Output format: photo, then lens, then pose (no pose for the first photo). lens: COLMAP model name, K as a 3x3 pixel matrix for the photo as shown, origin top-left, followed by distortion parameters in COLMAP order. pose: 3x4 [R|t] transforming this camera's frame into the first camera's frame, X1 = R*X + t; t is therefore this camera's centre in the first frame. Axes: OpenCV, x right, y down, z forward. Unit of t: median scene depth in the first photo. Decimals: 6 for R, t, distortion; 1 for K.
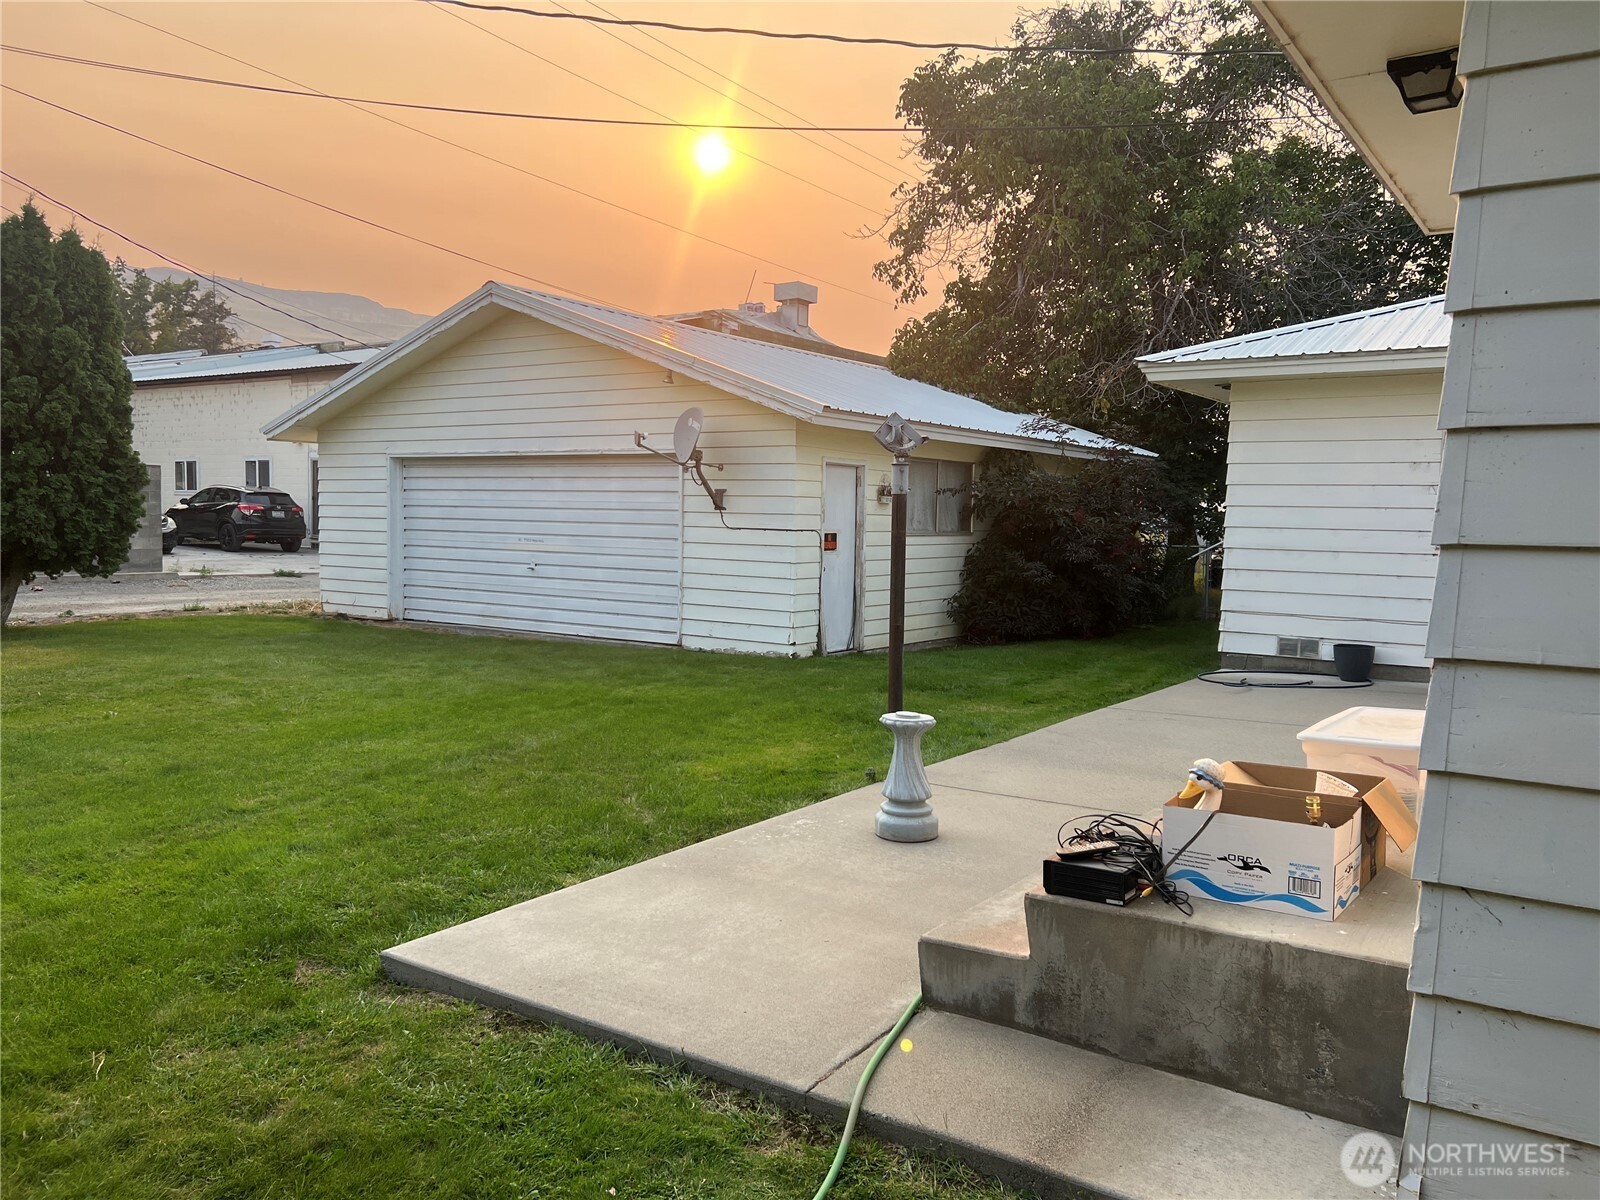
lens RADIAL K [[1218.2, 0, 745.3], [0, 1218.2, 576.9], [0, 0, 1]] dist [0.029934, -0.011835]
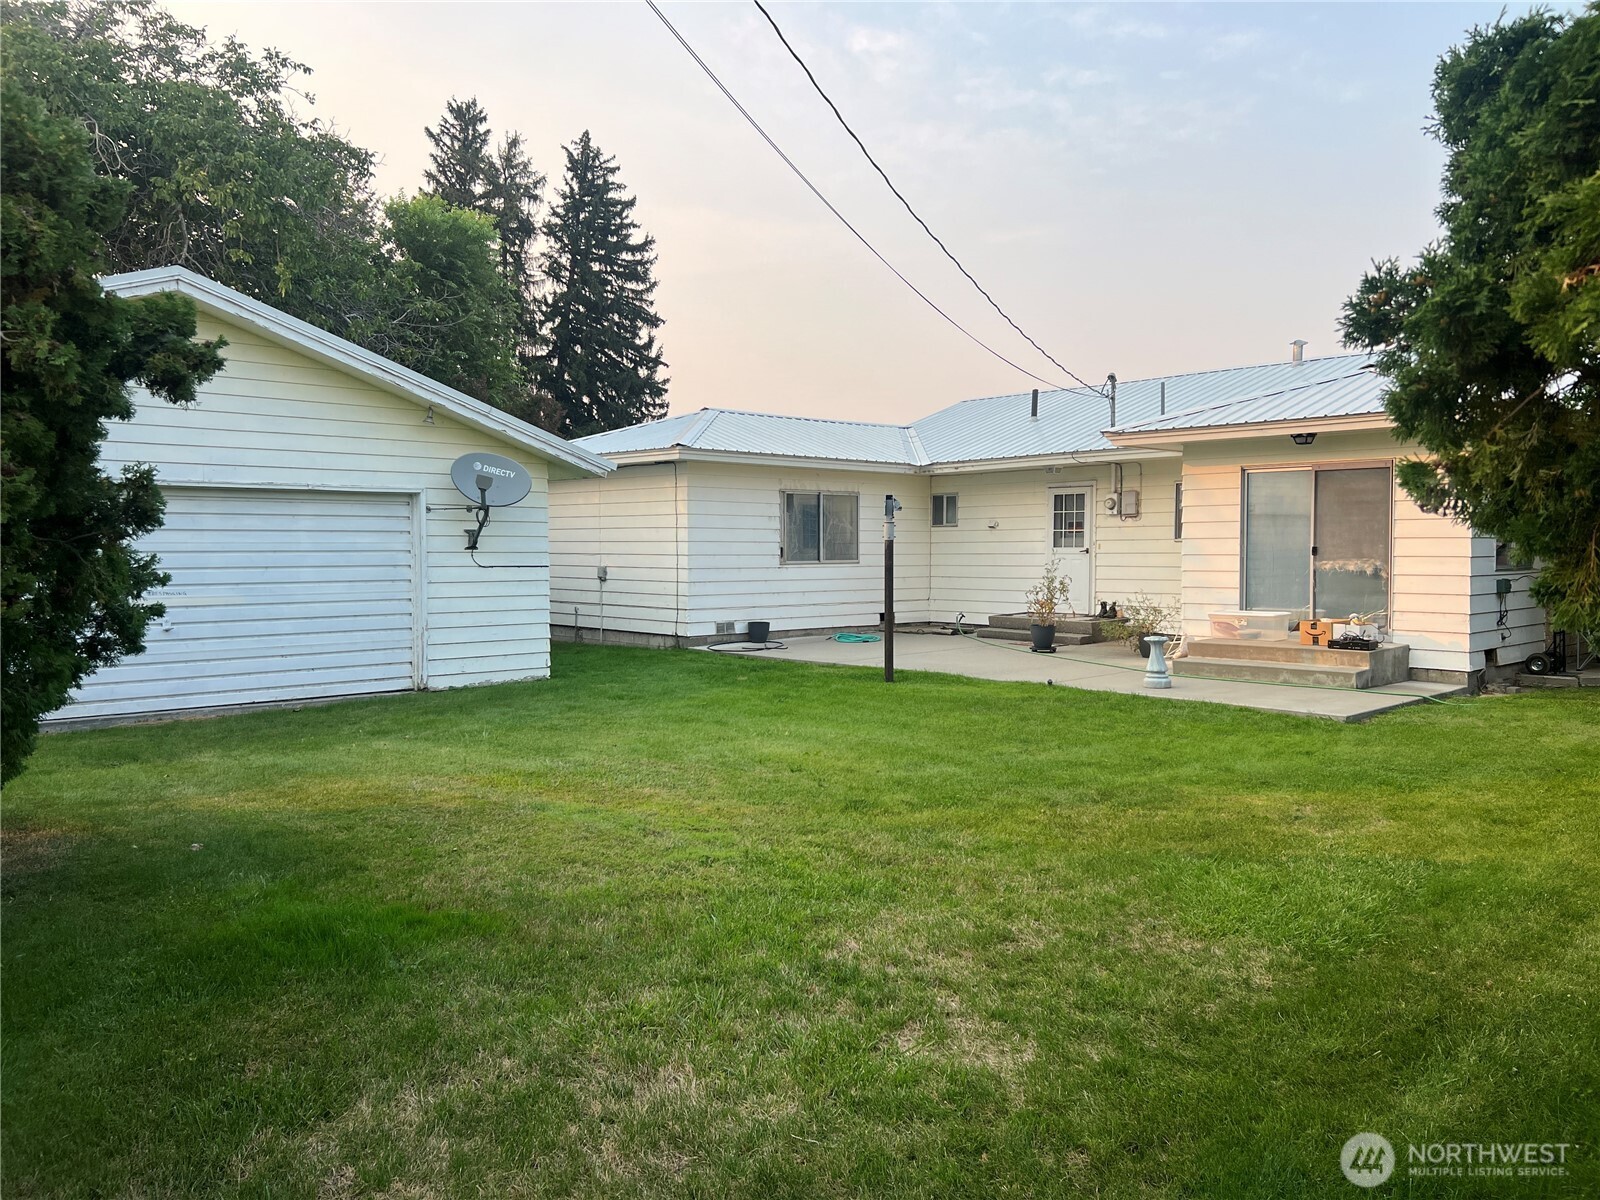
lens RADIAL K [[1218.2, 0, 798.6], [0, 1218.2, 586.9], [0, 0, 1]] dist [0.029934, -0.011835]
pose [[0.206387, -0.048944, 0.977245, -0.967704], [0.058766, 0.997565, 0.037551, -0.045018], [-0.976704, 0.049679, 0.208761, 0.494863]]
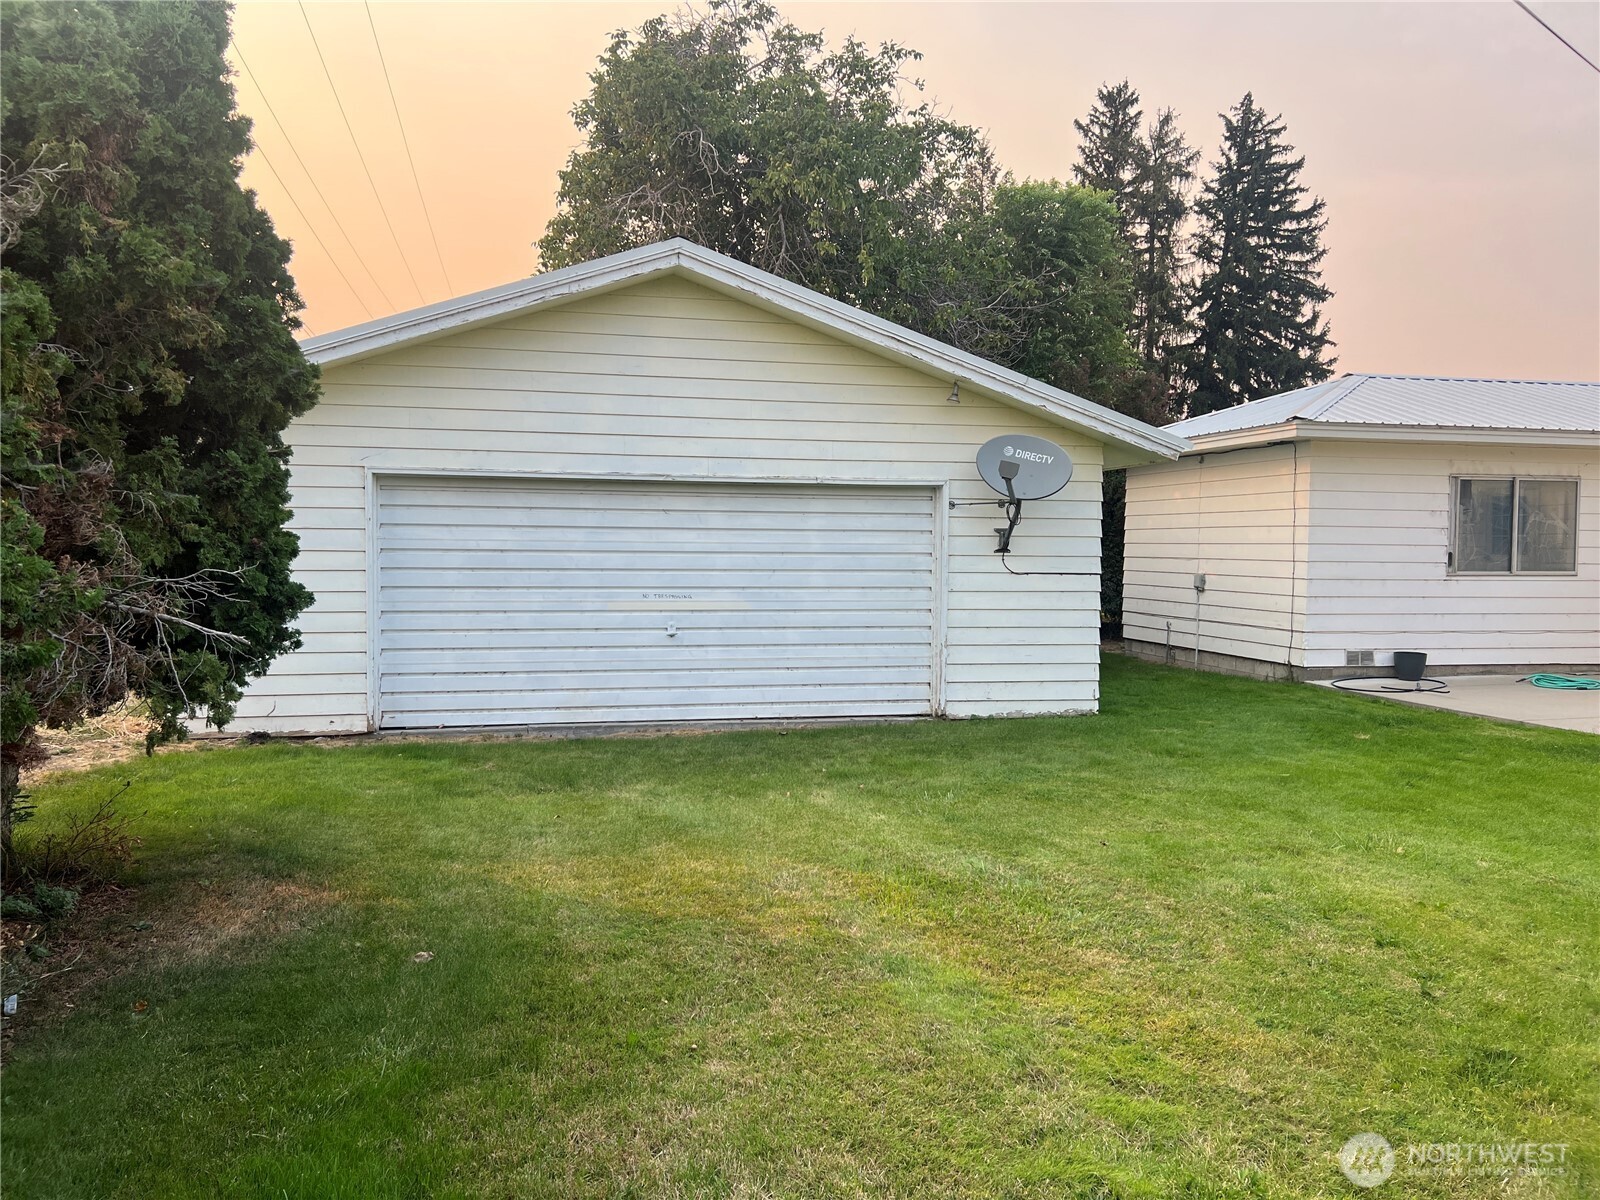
lens RADIAL K [[1218.2, 0, 788.0], [0, 1218.2, 593.3], [0, 0, 1]] dist [0.029934, -0.011835]
pose [[0.674094, -0.039441, 0.737592, -0.747379], [0.043254, 0.998968, 0.013887, -0.043671], [-0.737378, 0.022543, 0.675104, 0.514417]]
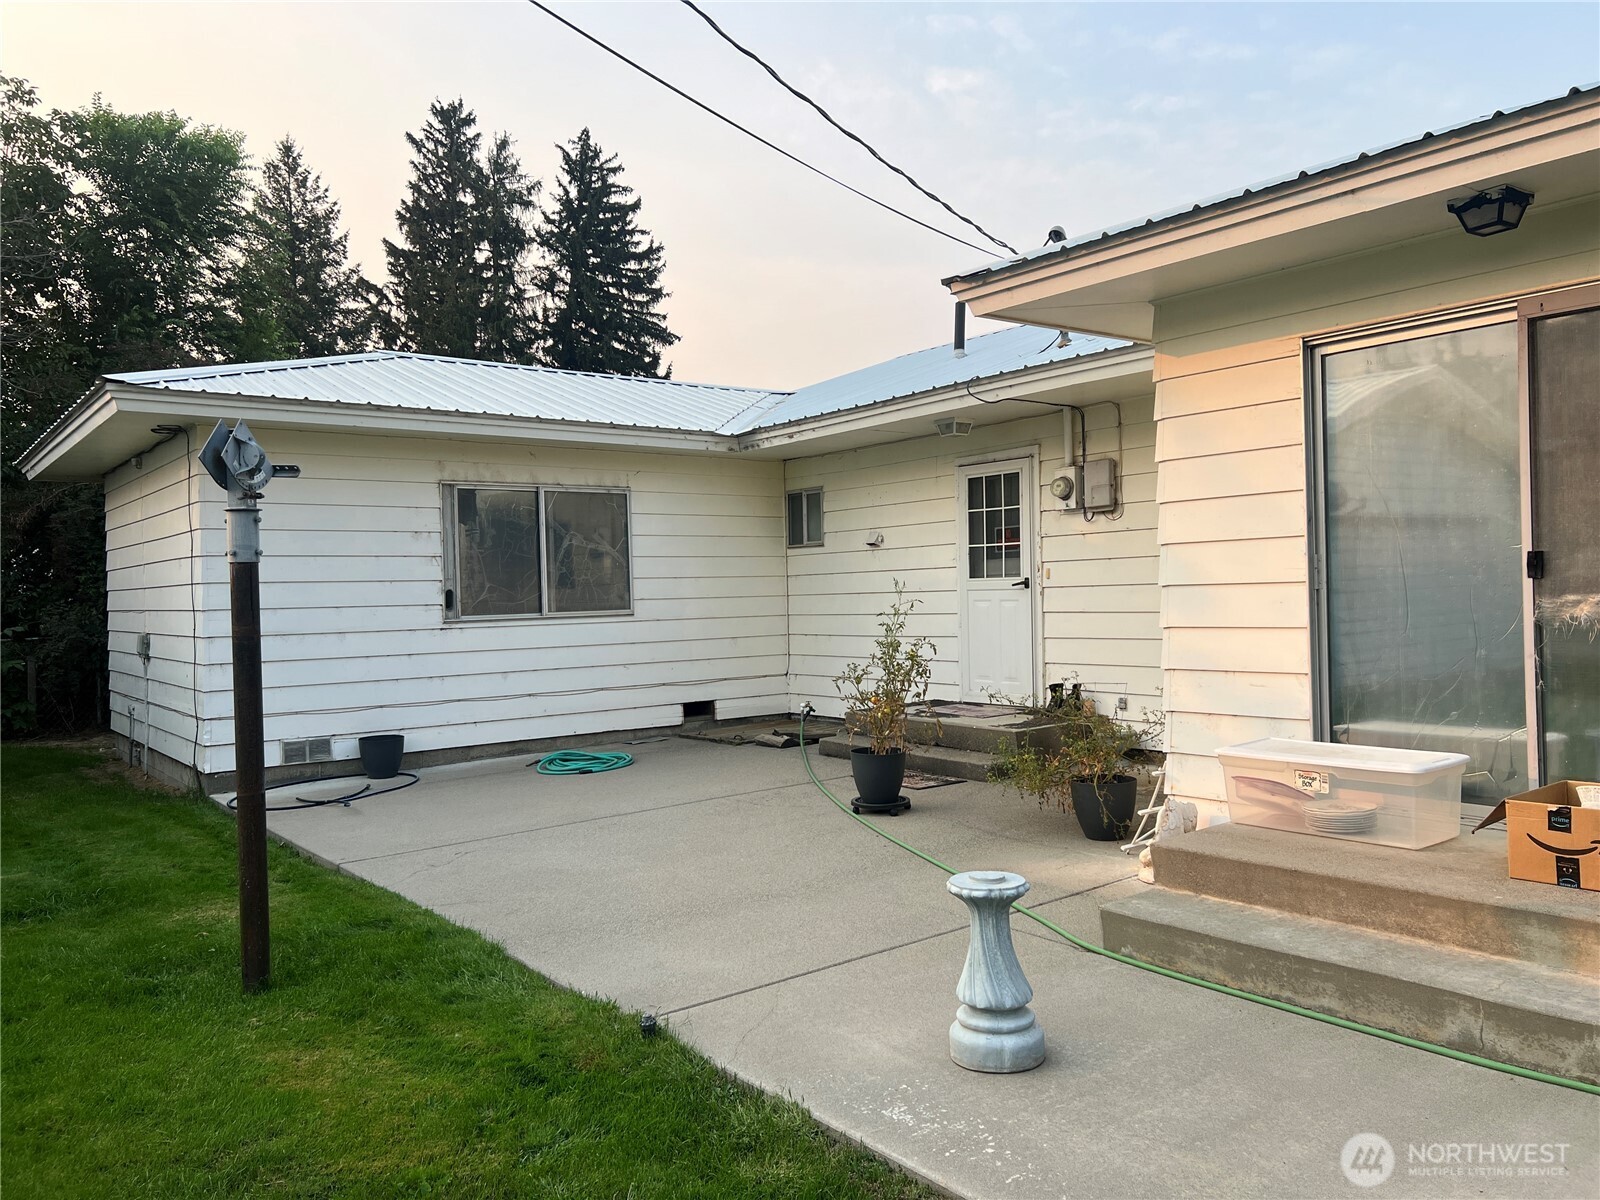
lens RADIAL K [[1218.2, 0, 829.8], [0, 1218.2, 587.1], [0, 0, 1]] dist [0.029934, -0.011835]
pose [[0.261542, -0.023051, 0.964917, -0.223122], [0.084820, 0.996396, 0.000812, -0.020878], [-0.961458, 0.081632, 0.262555, 0.378645]]
